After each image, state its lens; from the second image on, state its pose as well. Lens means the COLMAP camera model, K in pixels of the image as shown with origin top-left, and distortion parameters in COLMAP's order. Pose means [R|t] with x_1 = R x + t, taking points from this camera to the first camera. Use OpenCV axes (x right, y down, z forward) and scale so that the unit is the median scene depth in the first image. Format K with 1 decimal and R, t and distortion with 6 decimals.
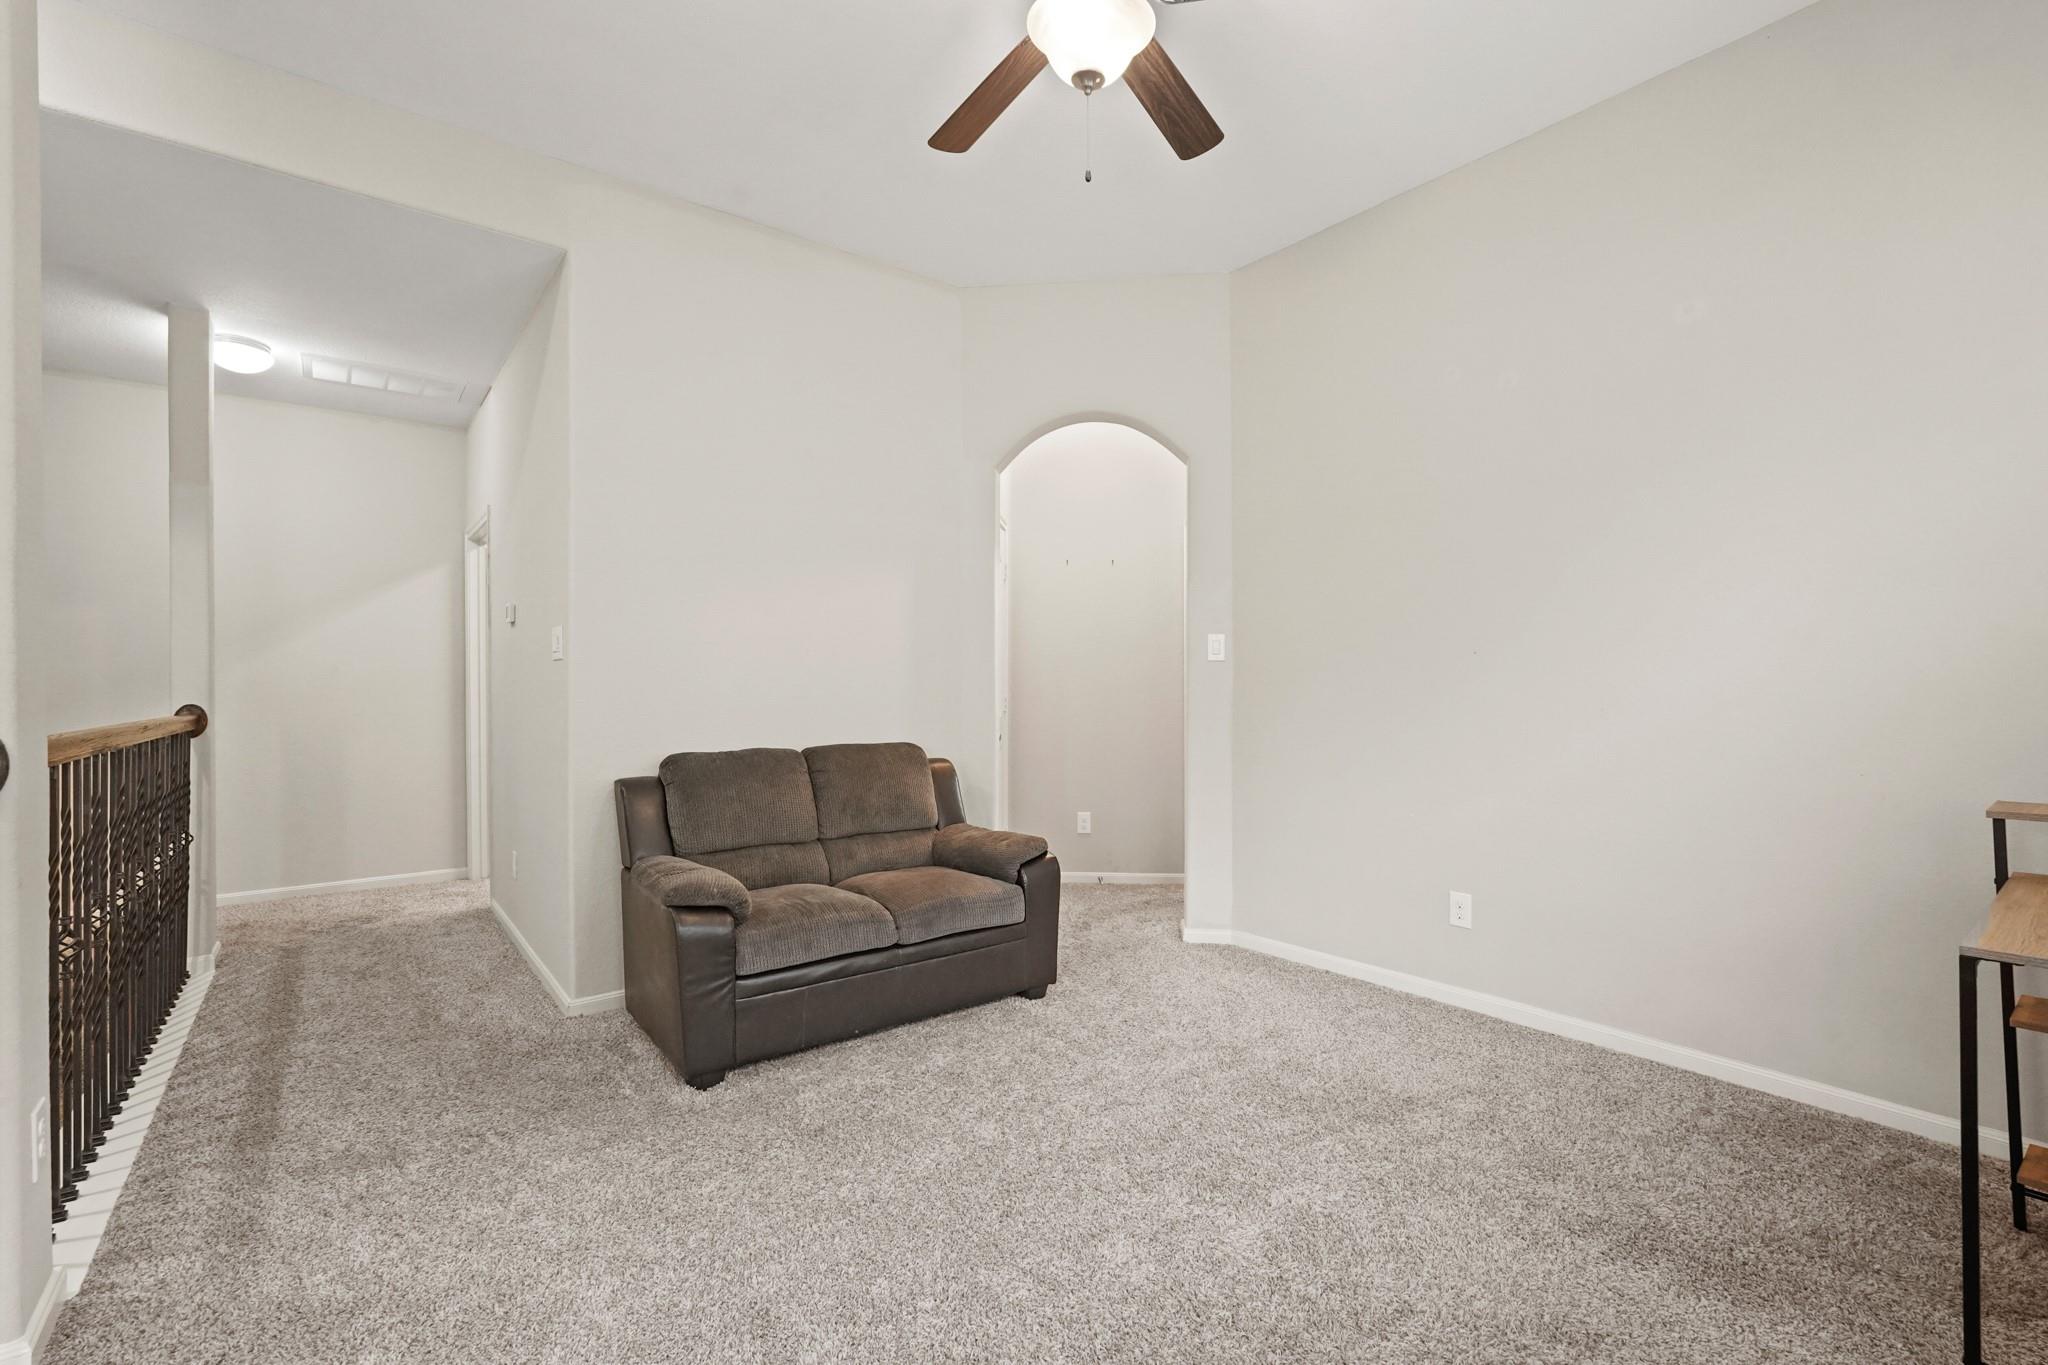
lens RADIAL K [[904.1, 0, 1023.9], [0, 904.1, 683.9], [0, 0, 1]] dist [-0.010059, 0.002229]
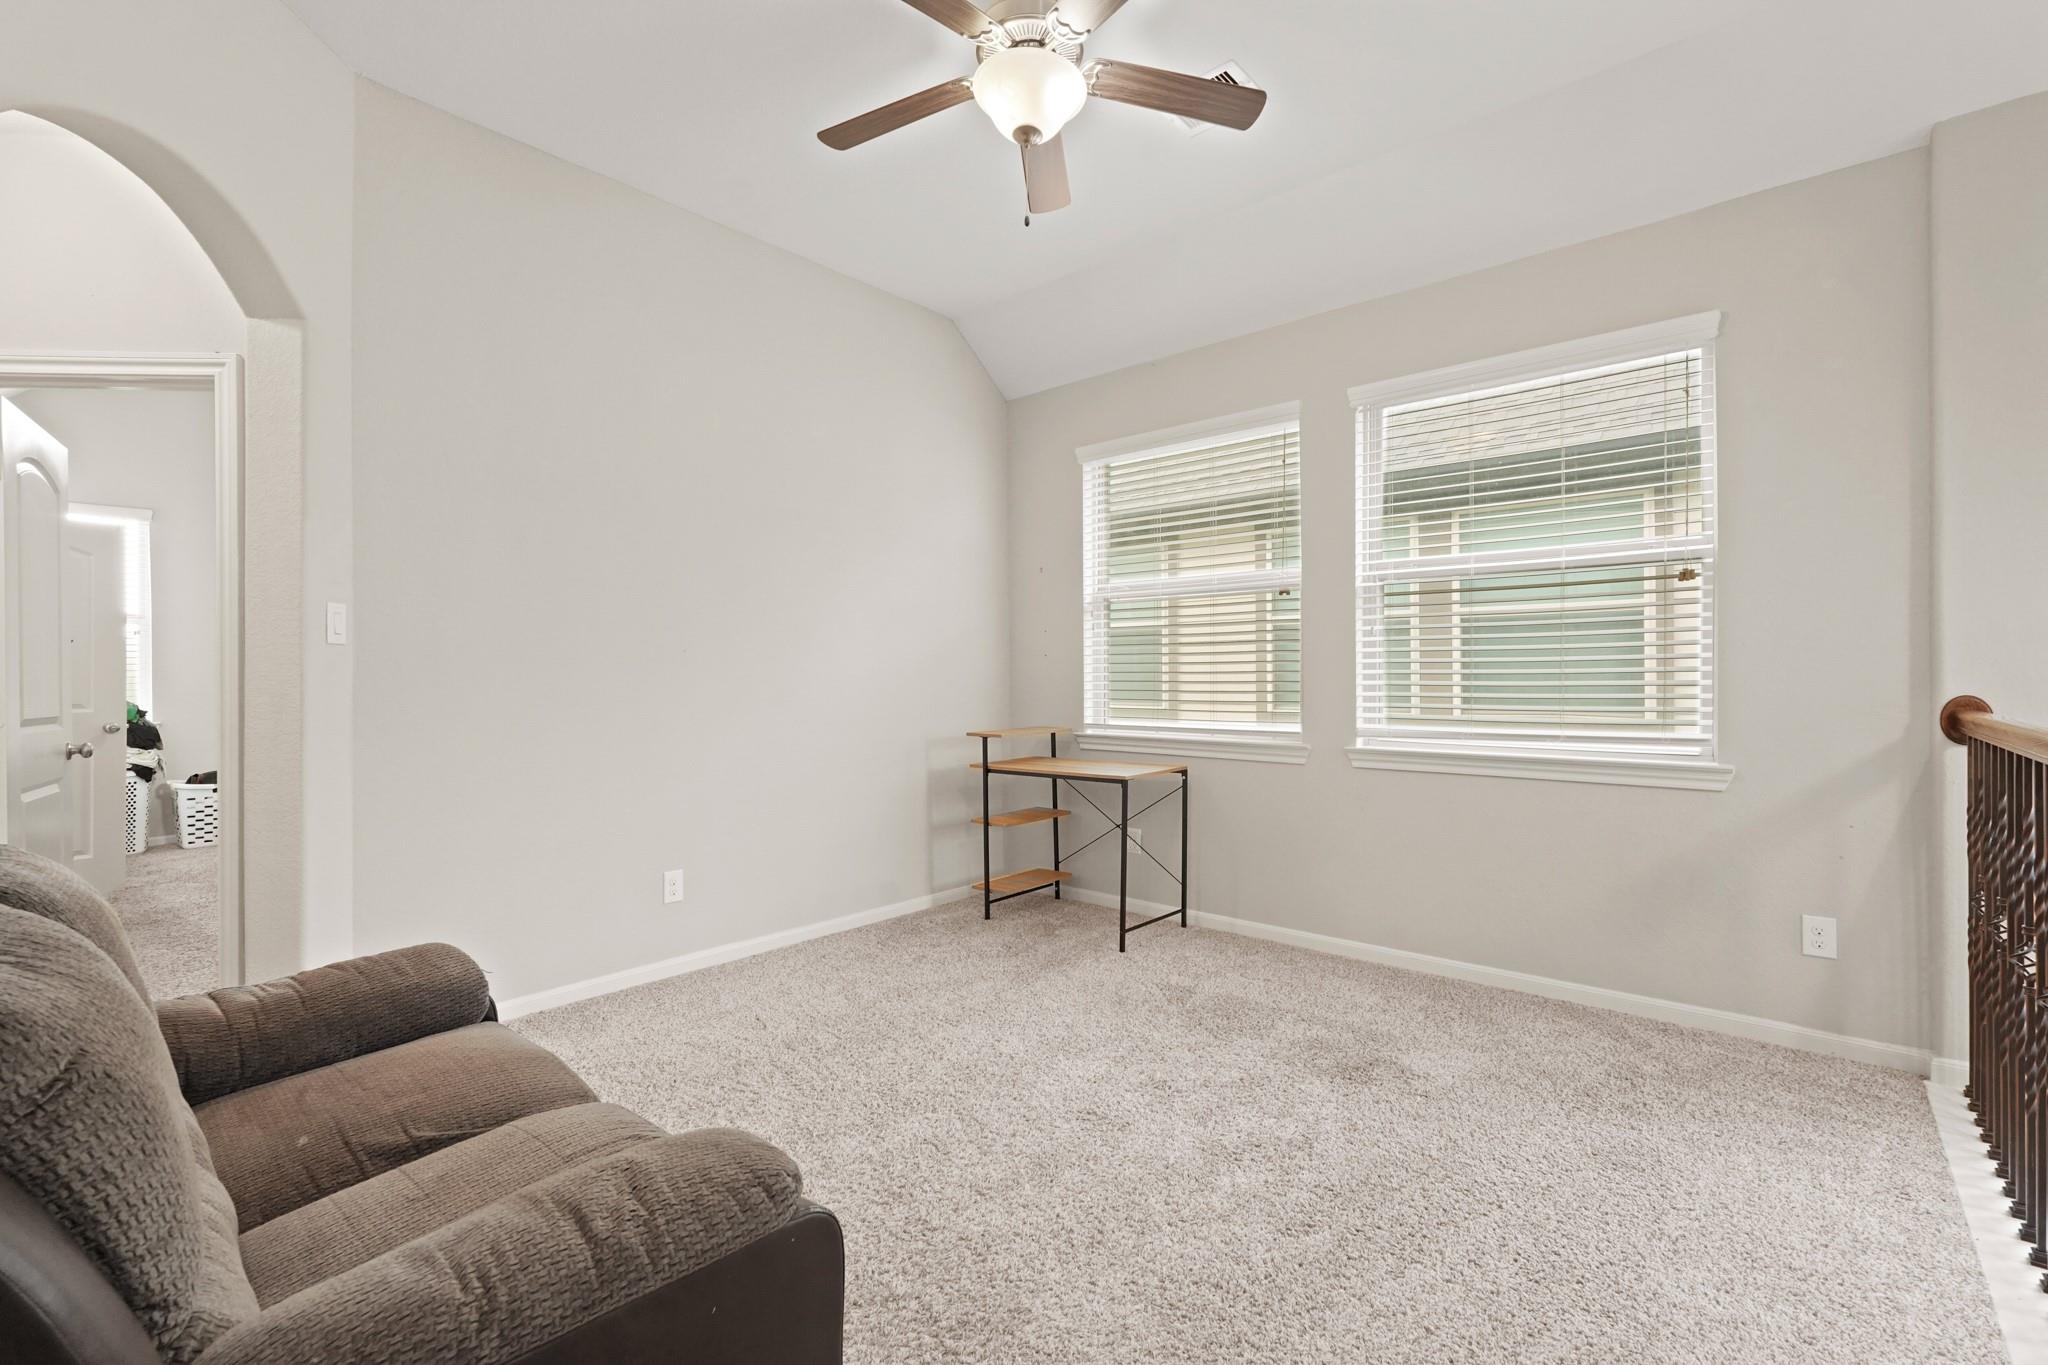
lens RADIAL K [[904.1, 0, 1024.3], [0, 904.1, 680.9], [0, 0, 1]] dist [-0.010059, 0.002229]
pose [[-0.209948, 0.001489, 0.977711, -0.660538], [-0.004369, 0.999987, -0.002461, 0.001695], [-0.977703, -0.004788, -0.209938, 0.795772]]
